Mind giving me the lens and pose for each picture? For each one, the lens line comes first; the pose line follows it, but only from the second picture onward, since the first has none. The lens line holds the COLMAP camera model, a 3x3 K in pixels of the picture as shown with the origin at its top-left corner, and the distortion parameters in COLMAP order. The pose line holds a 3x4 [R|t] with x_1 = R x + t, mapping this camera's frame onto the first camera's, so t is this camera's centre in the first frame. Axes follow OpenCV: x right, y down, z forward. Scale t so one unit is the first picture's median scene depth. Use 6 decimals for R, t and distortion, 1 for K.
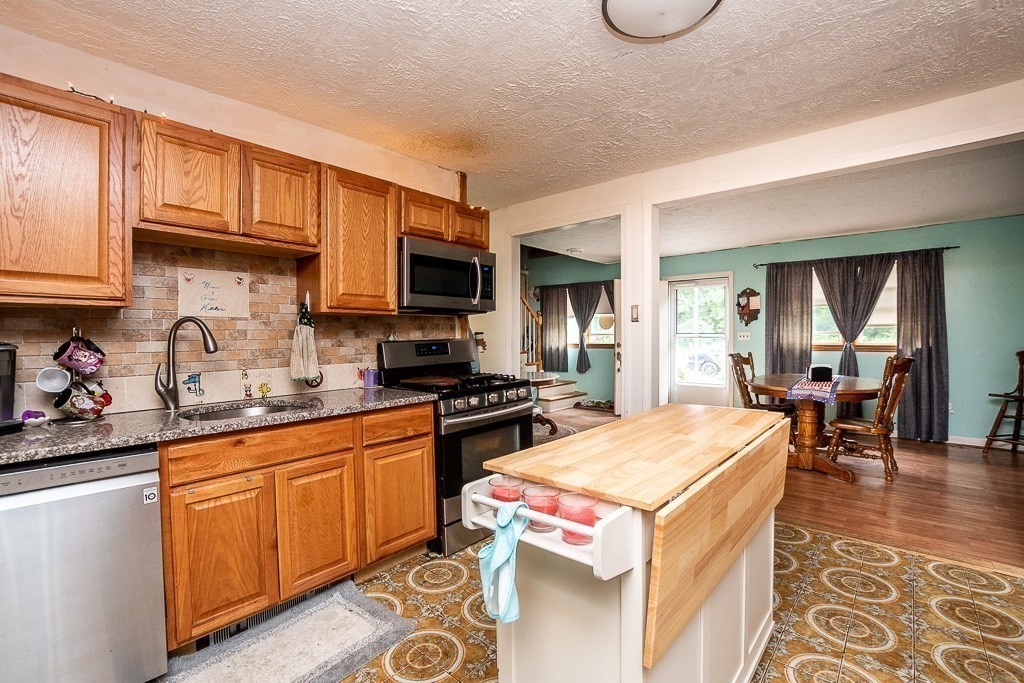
lens RADIAL K [[452.3, 0, 517.9], [0, 452.3, 341.2], [0, 0, 1]] dist [-0.012271, 0.000422]
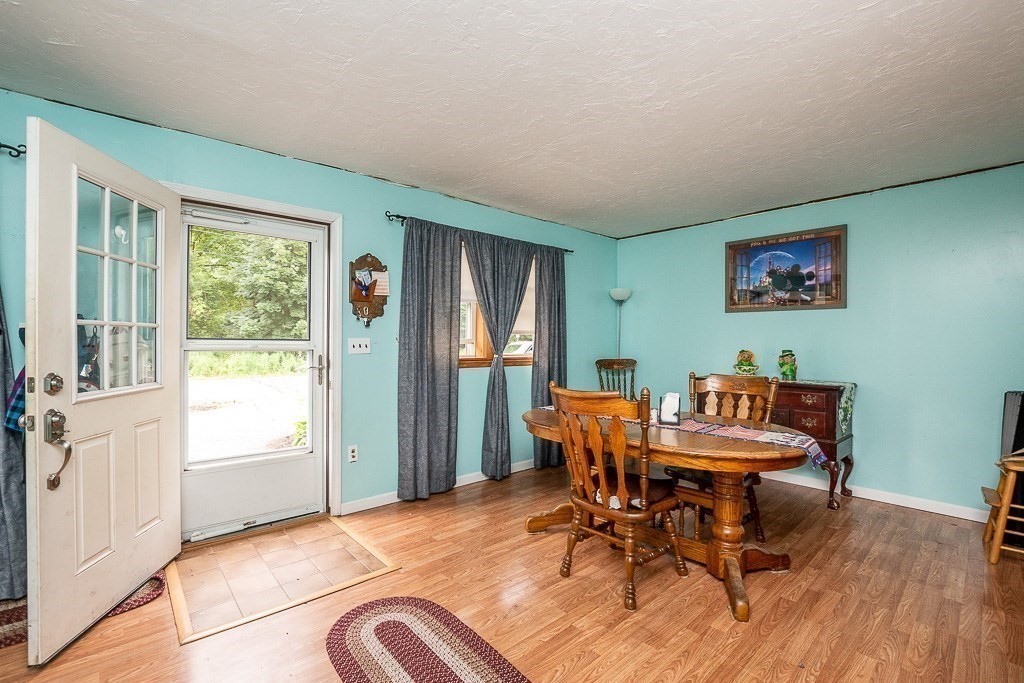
lens RADIAL K [[452.3, 0, 517.2], [0, 452.3, 341.9], [0, 0, 1]] dist [-0.012271, 0.000422]
pose [[0.147120, 0.000497, 0.989119, 0.017898], [0.000674, 1.000000, -0.000603, -0.017401], [-0.989118, 0.000756, 0.147119, 0.846650]]
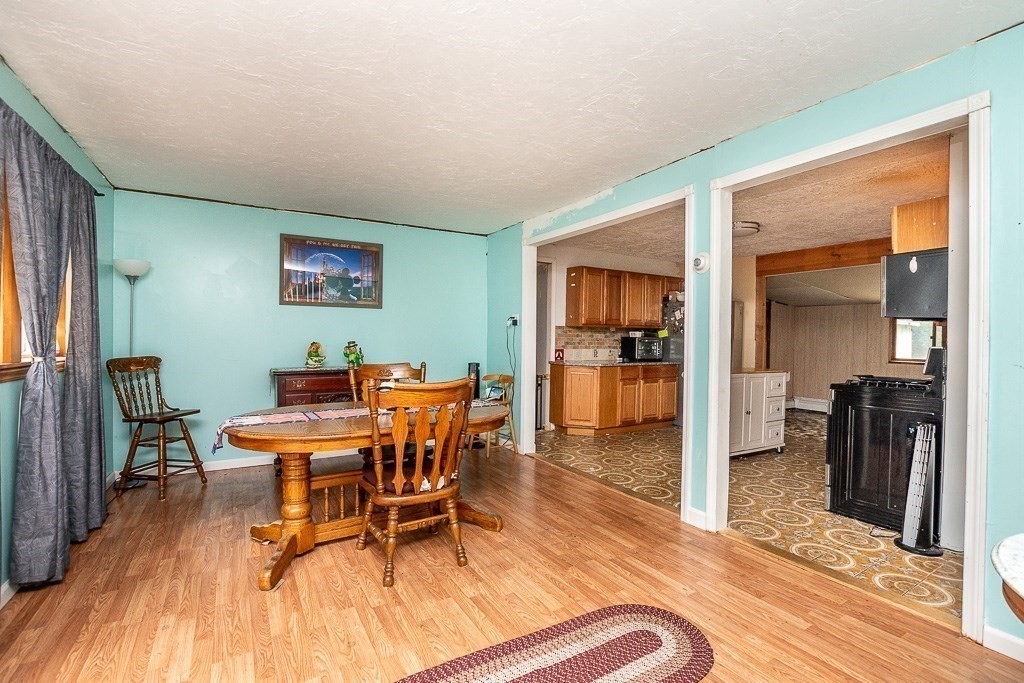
lens RADIAL K [[452.3, 0, 513.7], [0, 452.3, 342.5], [0, 0, 1]] dist [-0.012271, 0.000422]
pose [[-0.935988, -0.011684, 0.351838, 0.191491], [-0.005598, 0.999817, 0.018308, -0.019755], [-0.351988, 0.015167, -0.935882, 1.171797]]
